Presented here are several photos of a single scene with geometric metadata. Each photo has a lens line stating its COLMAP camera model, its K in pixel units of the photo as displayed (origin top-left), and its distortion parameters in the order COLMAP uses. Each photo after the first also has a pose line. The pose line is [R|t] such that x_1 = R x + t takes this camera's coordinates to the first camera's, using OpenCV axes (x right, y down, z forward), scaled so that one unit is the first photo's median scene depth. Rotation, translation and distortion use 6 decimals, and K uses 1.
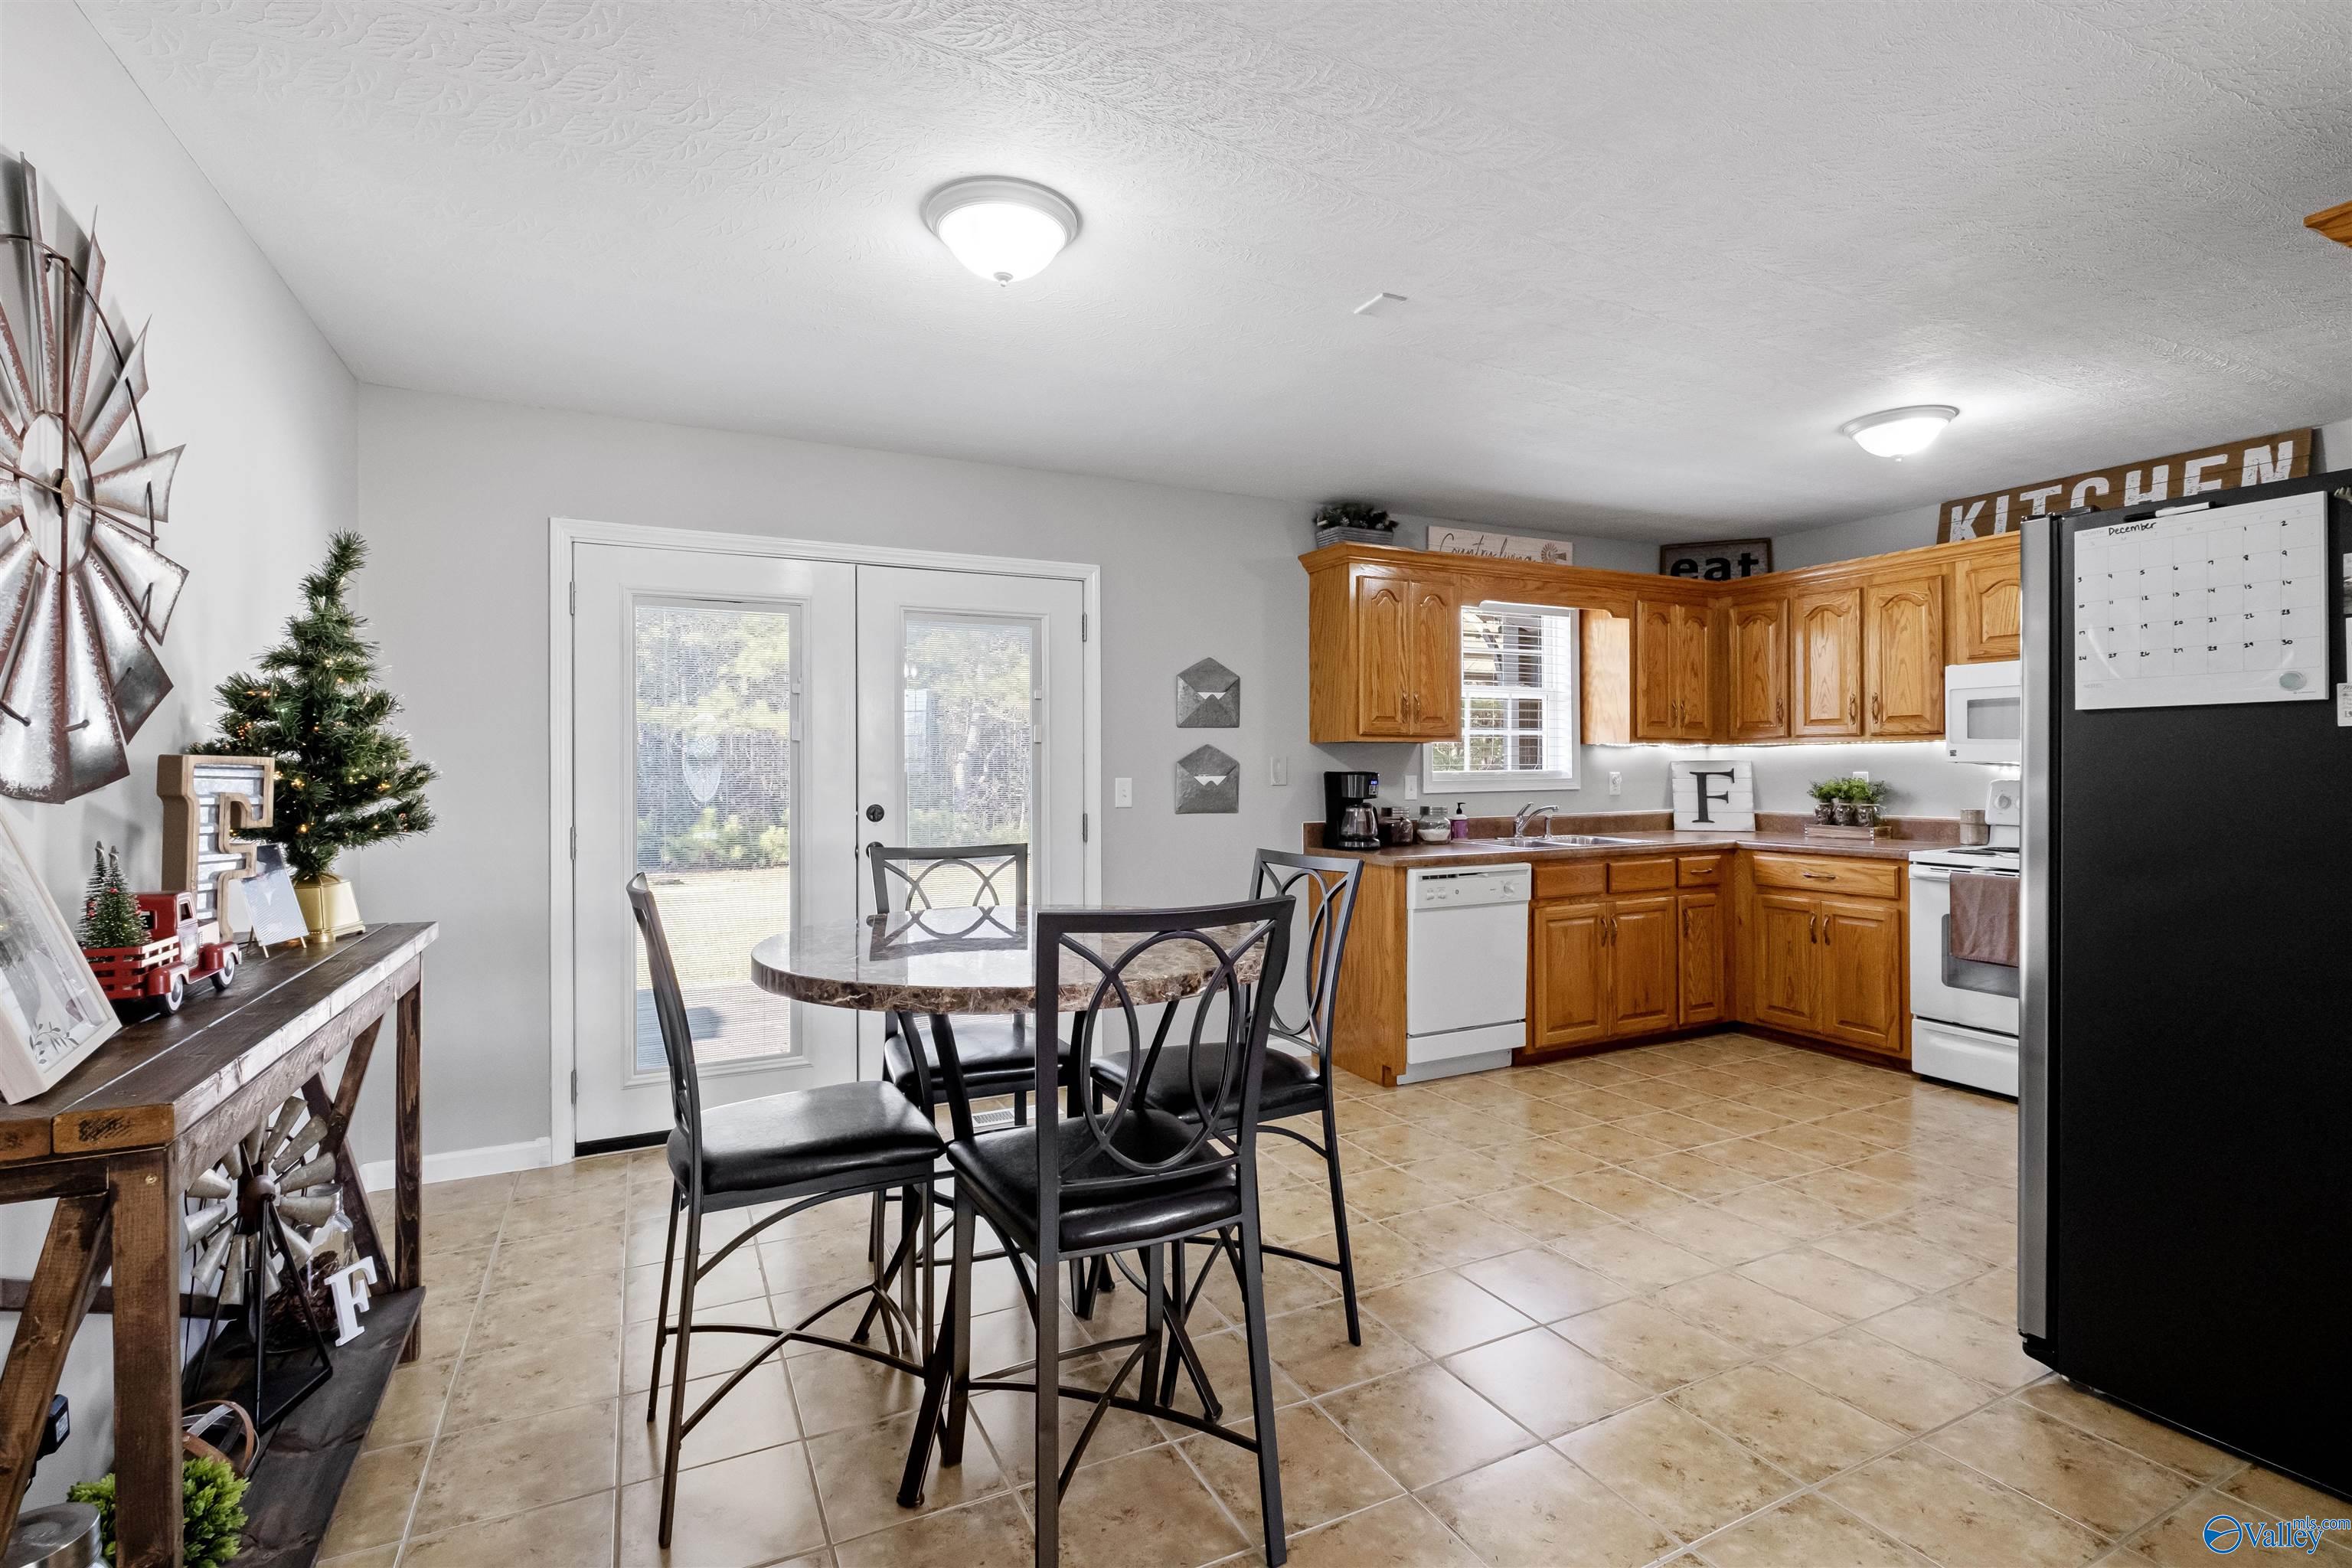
lens RADIAL K [[1070.1, 0, 1161.0], [0, 1070.1, 762.1], [0, 0, 1]] dist [0.022253, -0.009814]
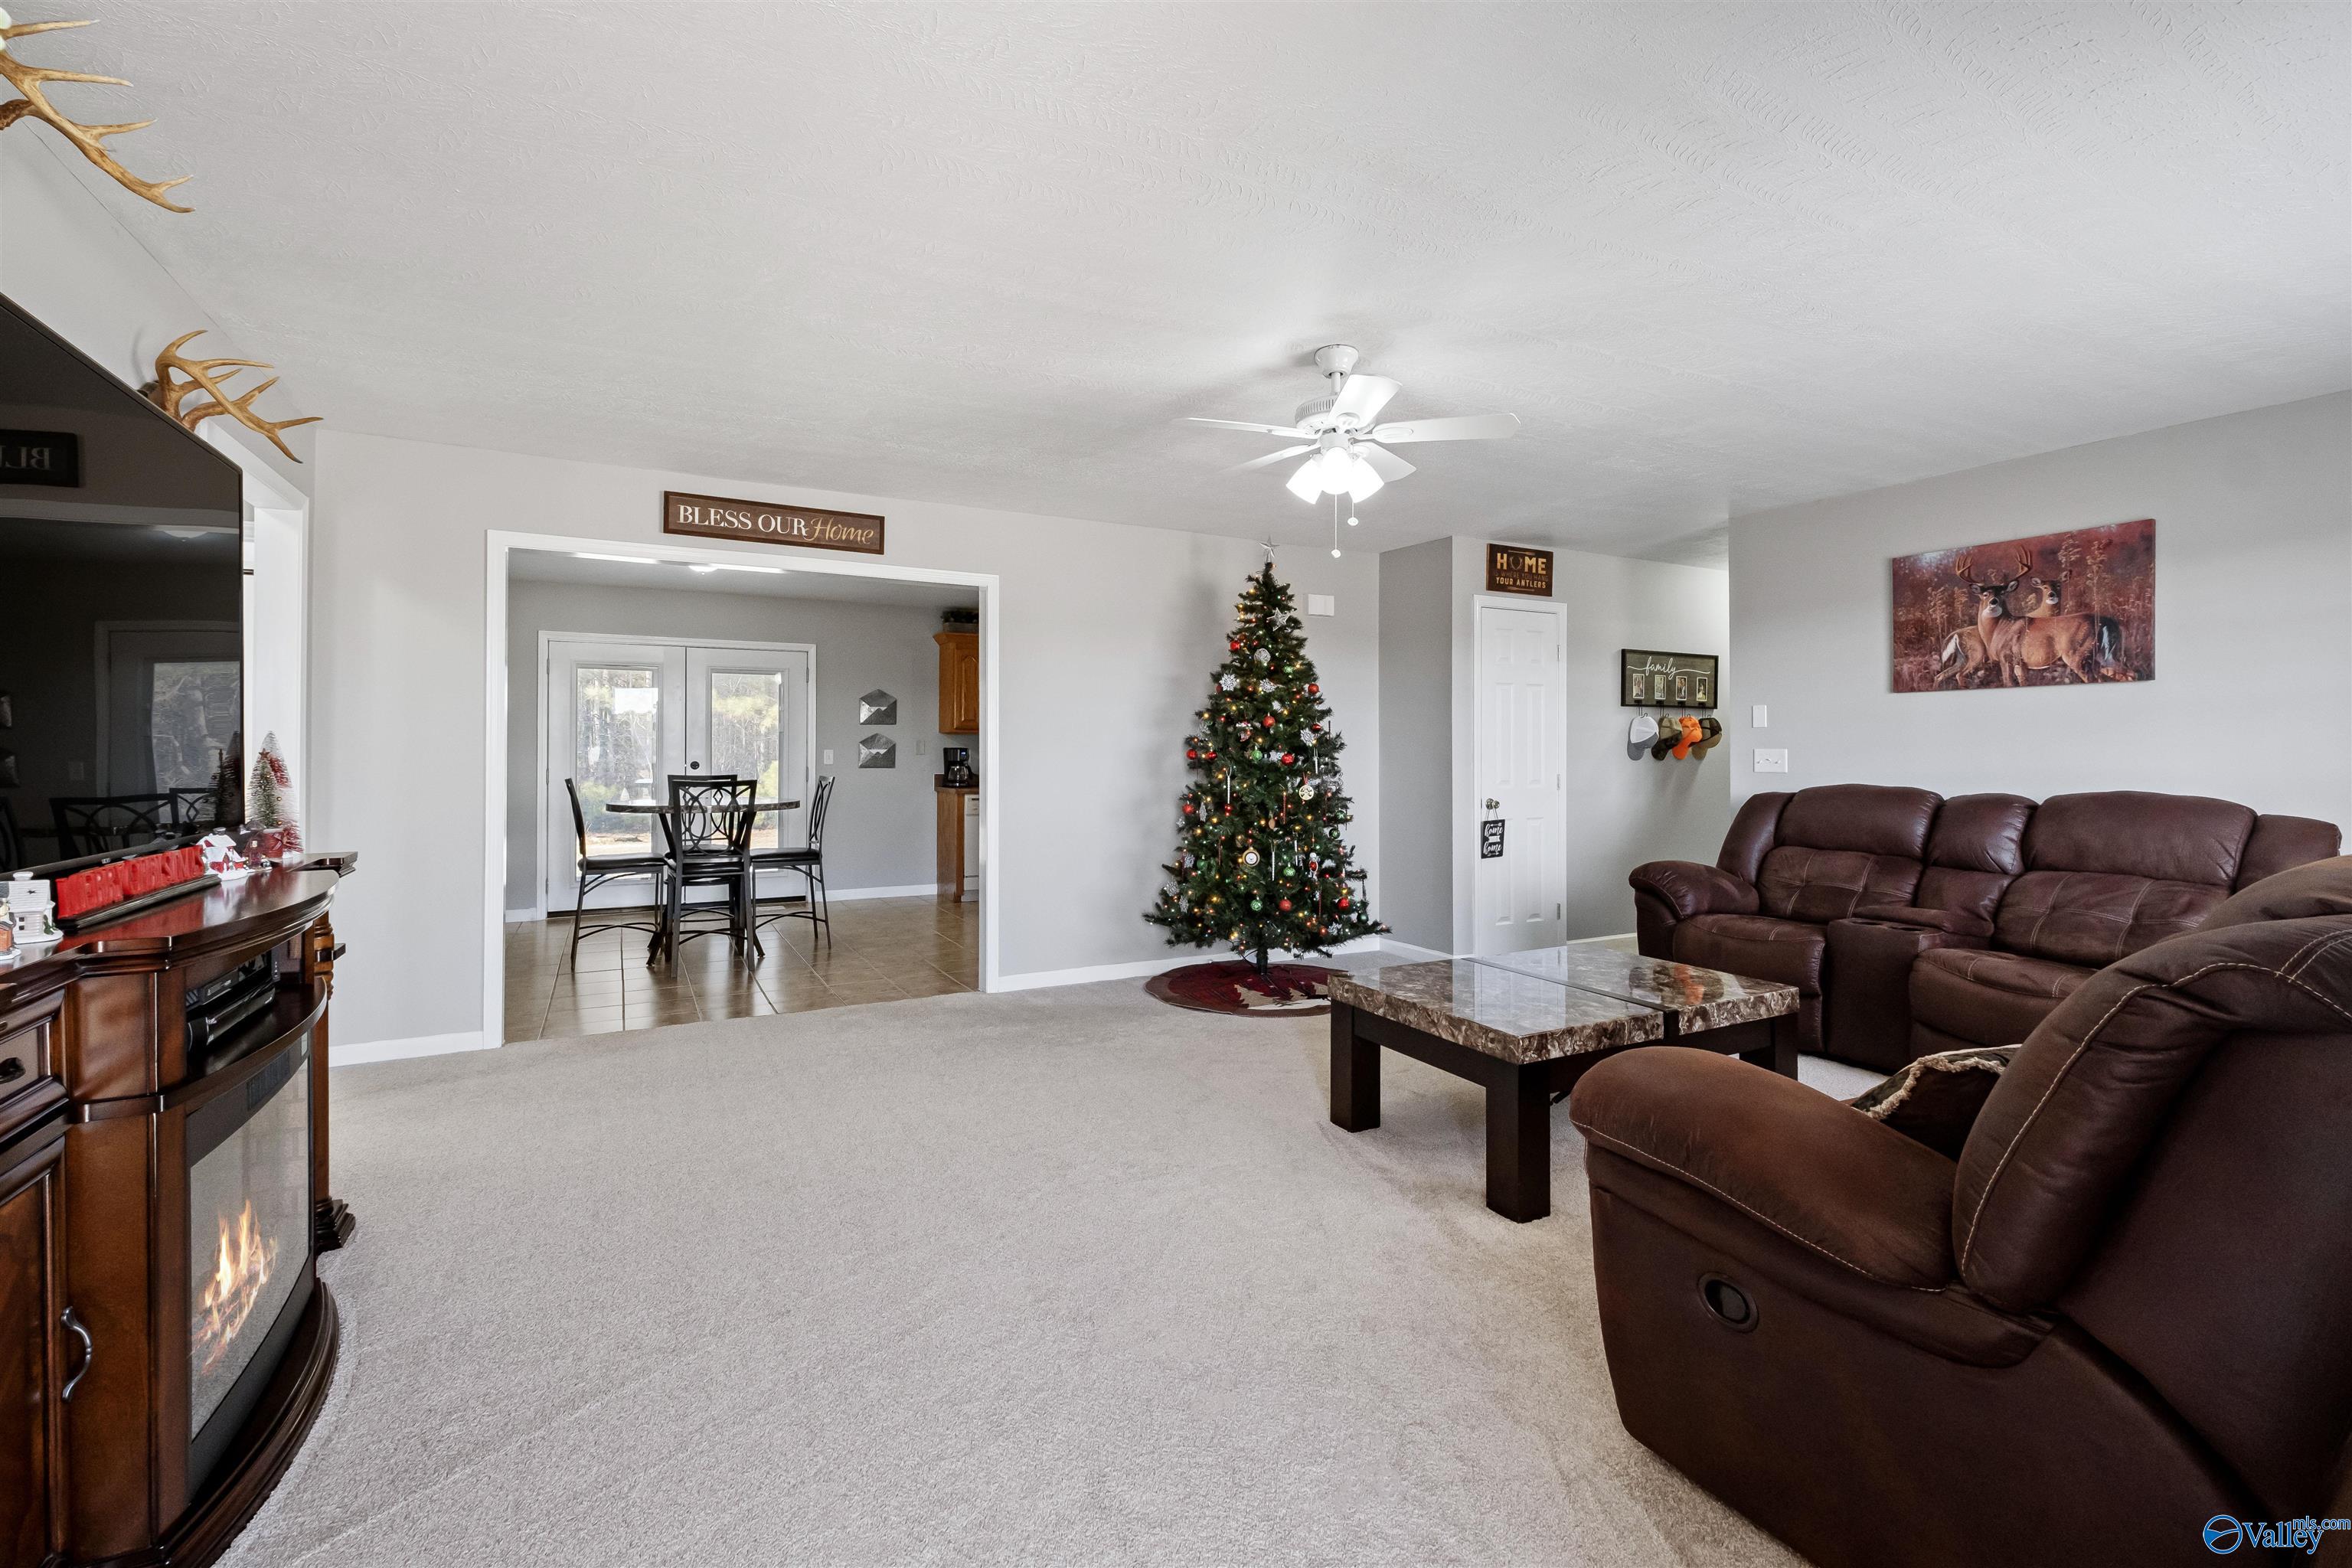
lens RADIAL K [[1039.2, 0, 1180.2], [0, 1039.2, 746.0], [0, 0, 1]] dist [0.008692, -0.007585]
pose [[0.998923, 0.005805, 0.046026, 0.502917], [-0.005926, 0.999979, 0.002483, -0.001535], [-0.046010, -0.002753, 0.998937, -0.918448]]
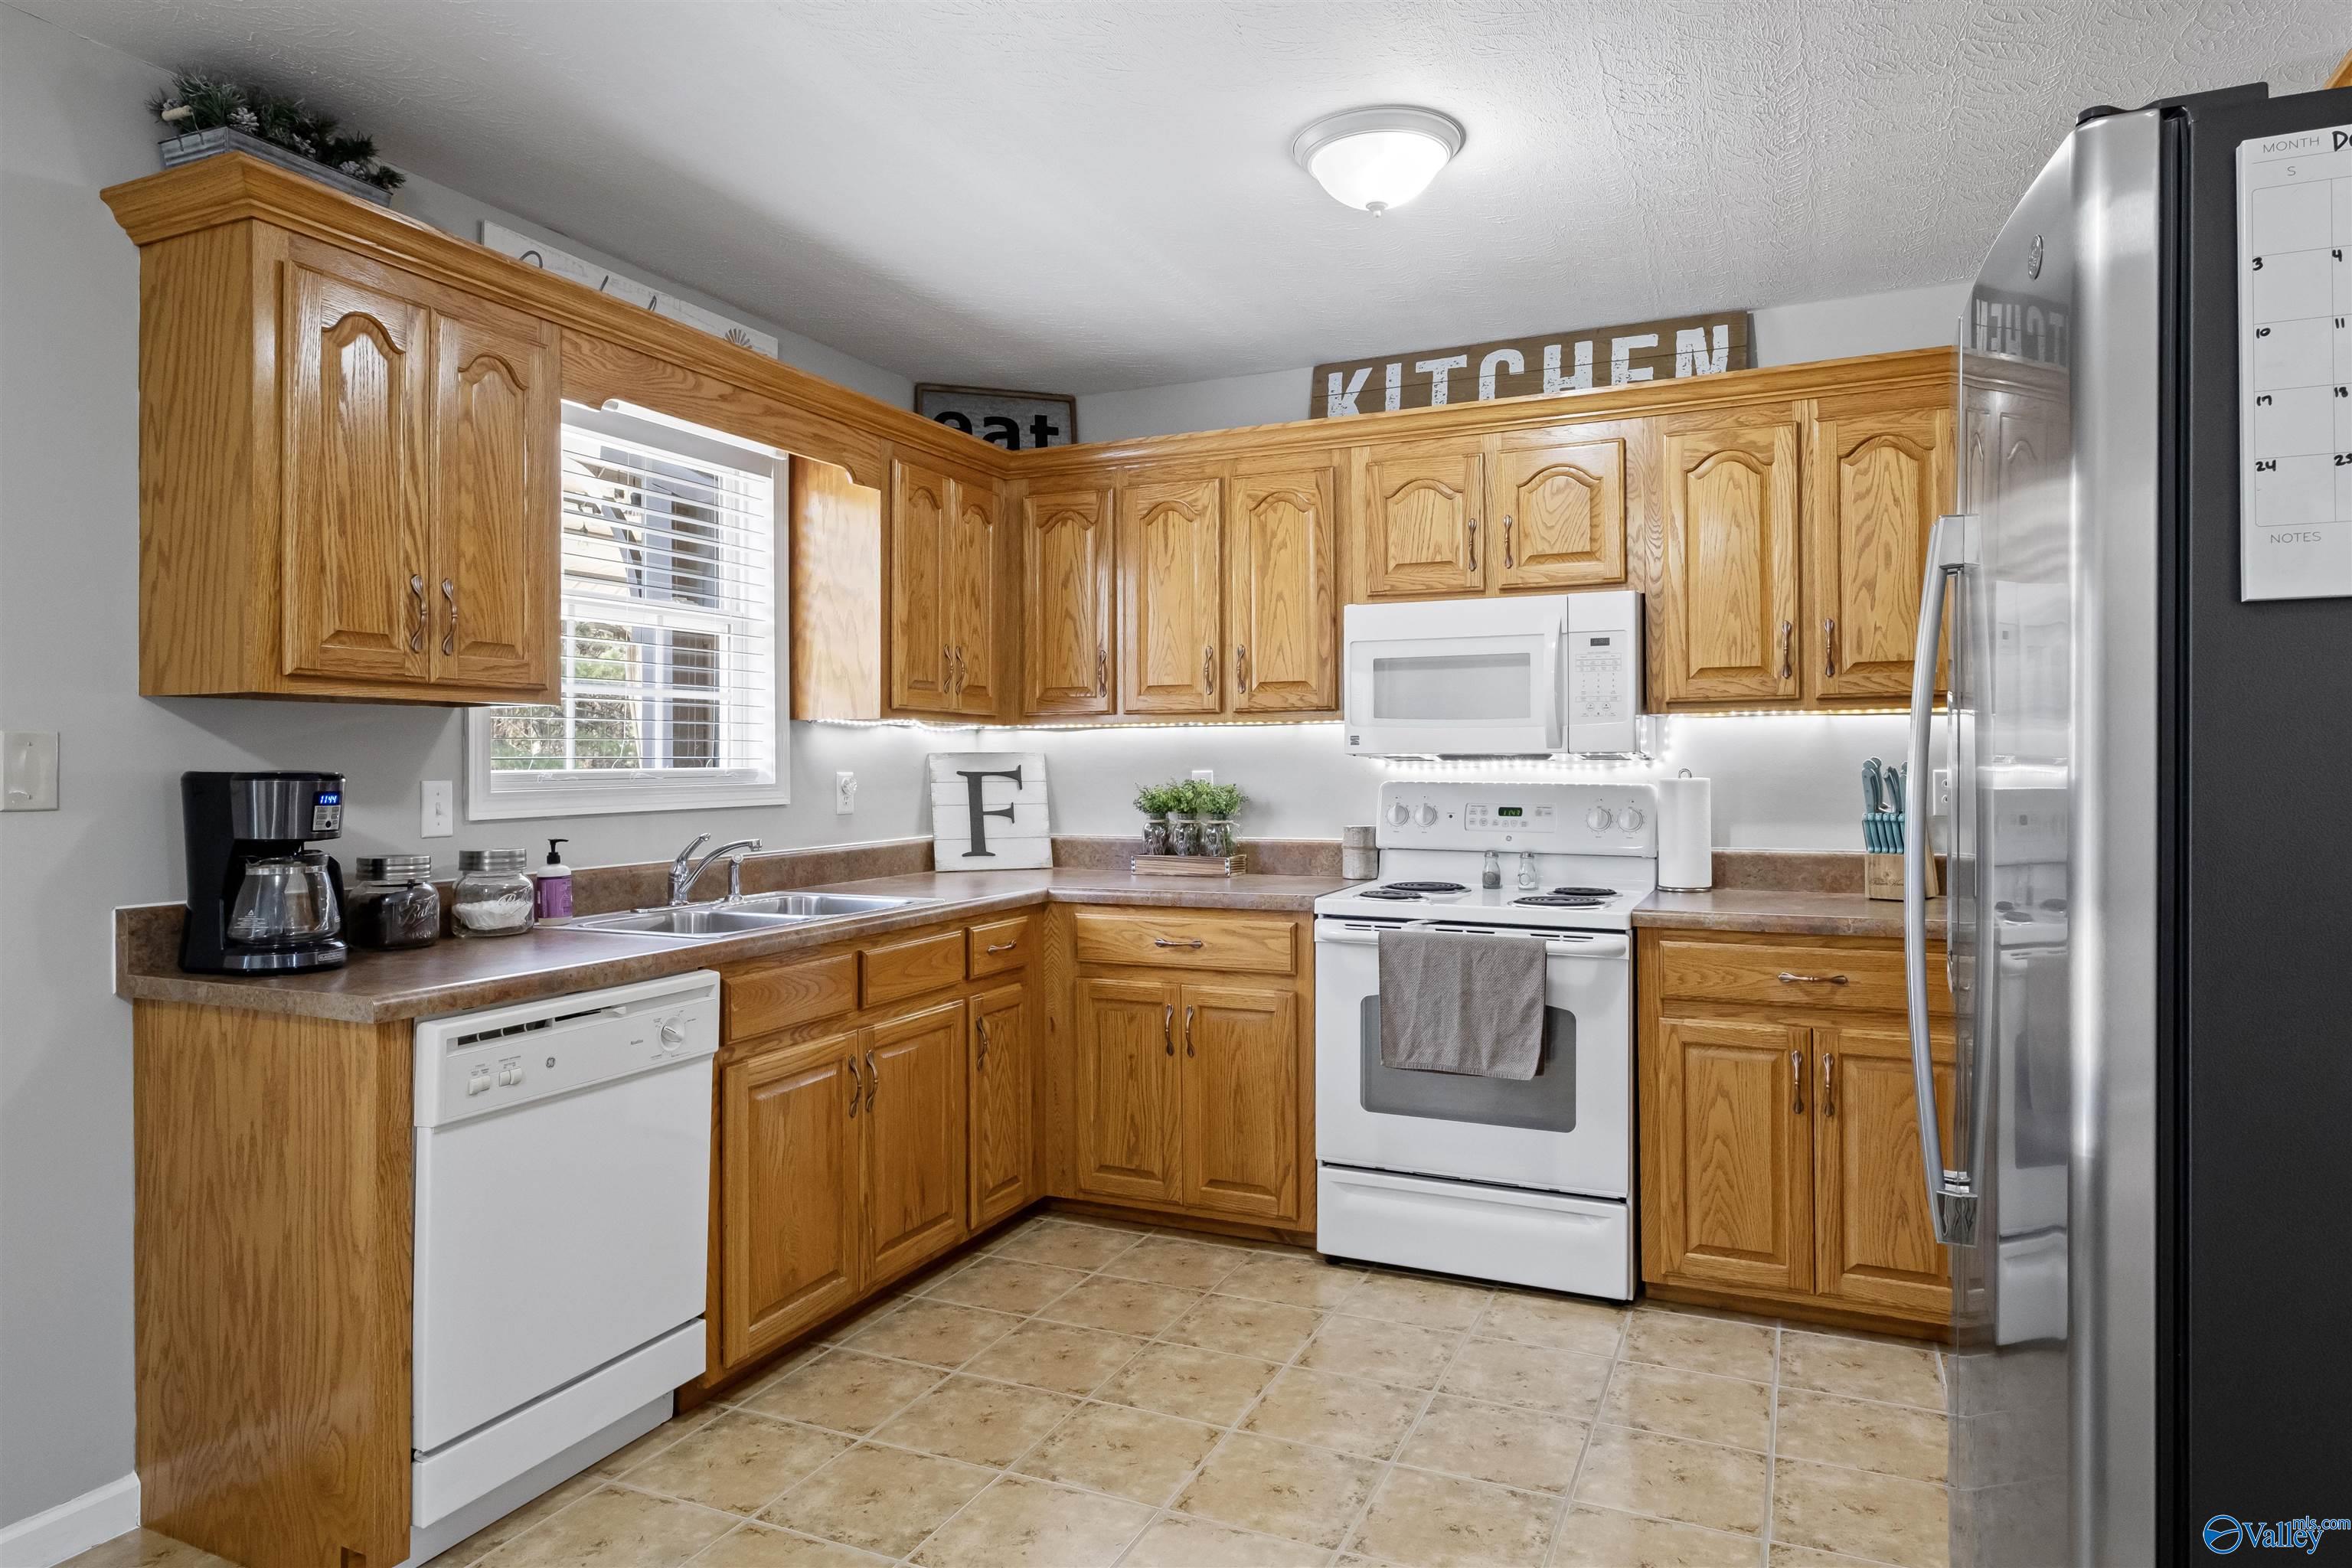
lens RADIAL K [[1410.9, 0, 1173.2], [0, 1410.9, 761.4], [0, 0, 1]] dist [-0.001386, 0.000665]
pose [[0.769933, 0.002608, 0.638120, 0.106225], [-0.003031, 0.999995, -0.000430, 0.004479], [-0.638118, -0.001603, 0.769937, 0.400152]]
